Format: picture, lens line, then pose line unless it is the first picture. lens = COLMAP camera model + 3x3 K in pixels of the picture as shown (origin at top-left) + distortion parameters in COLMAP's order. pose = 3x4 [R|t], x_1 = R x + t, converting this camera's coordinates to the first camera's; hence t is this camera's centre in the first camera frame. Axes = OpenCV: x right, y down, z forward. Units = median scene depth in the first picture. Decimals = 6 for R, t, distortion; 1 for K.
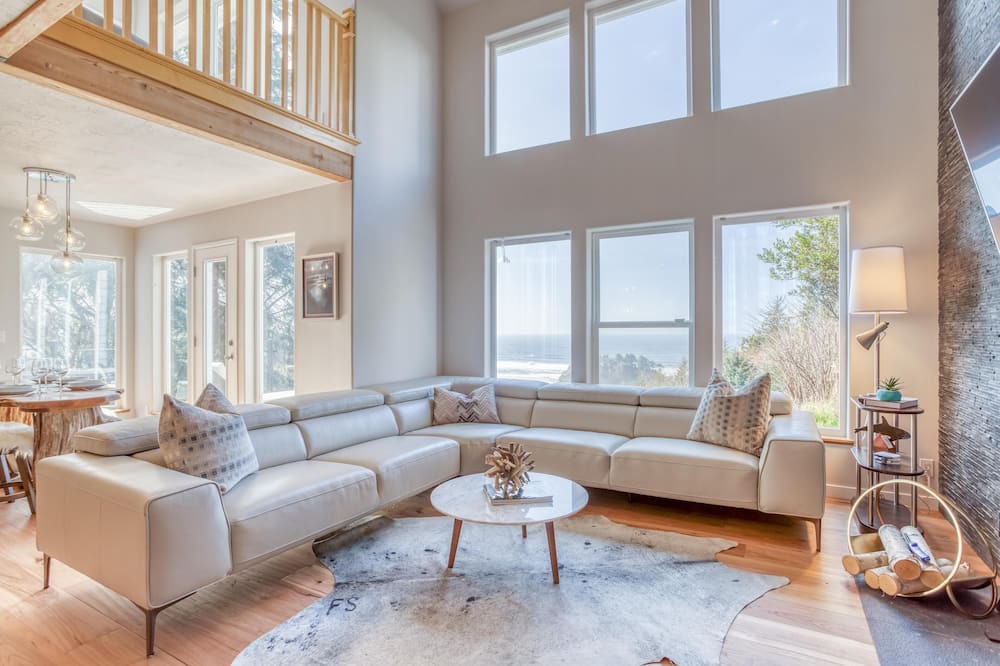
lens RADIAL K [[501.9, 0, 500.0], [0, 501.9, 333.0], [0, 0, 1]] dist [-0.055135, 0.029856]
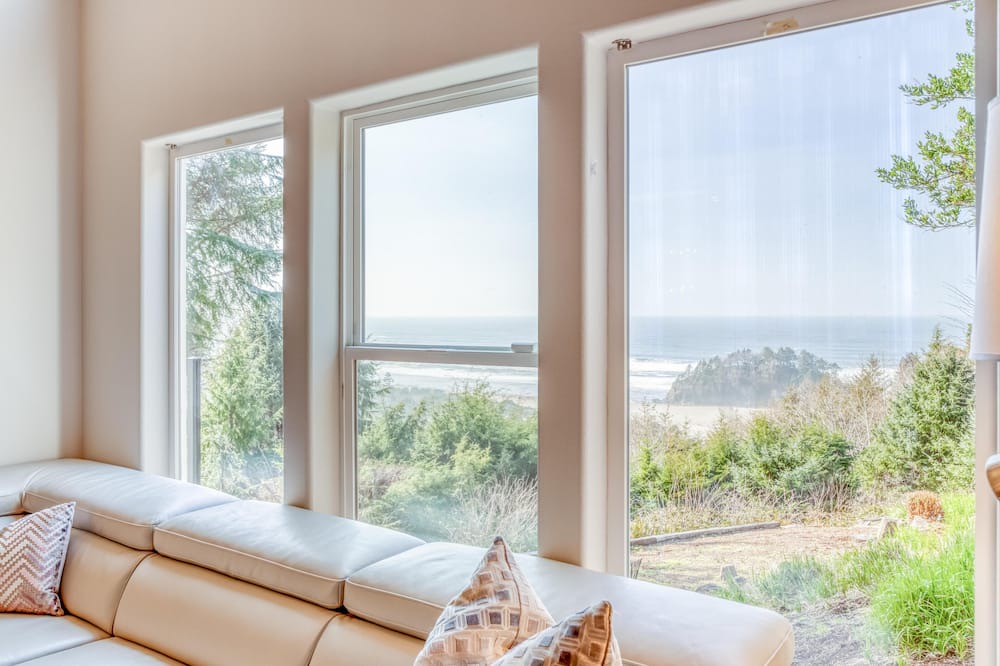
lens RADIAL K [[759.1, 0, 498.7], [0, 759.1, 311.5], [0, 0, 1]] dist [-0.003982, -0.001529]
pose [[0.994264, 0.000426, -0.106956, 0.327828], [-0.000820, 0.999993, -0.003633, -0.039872], [0.106954, 0.003700, 0.994257, 0.381491]]
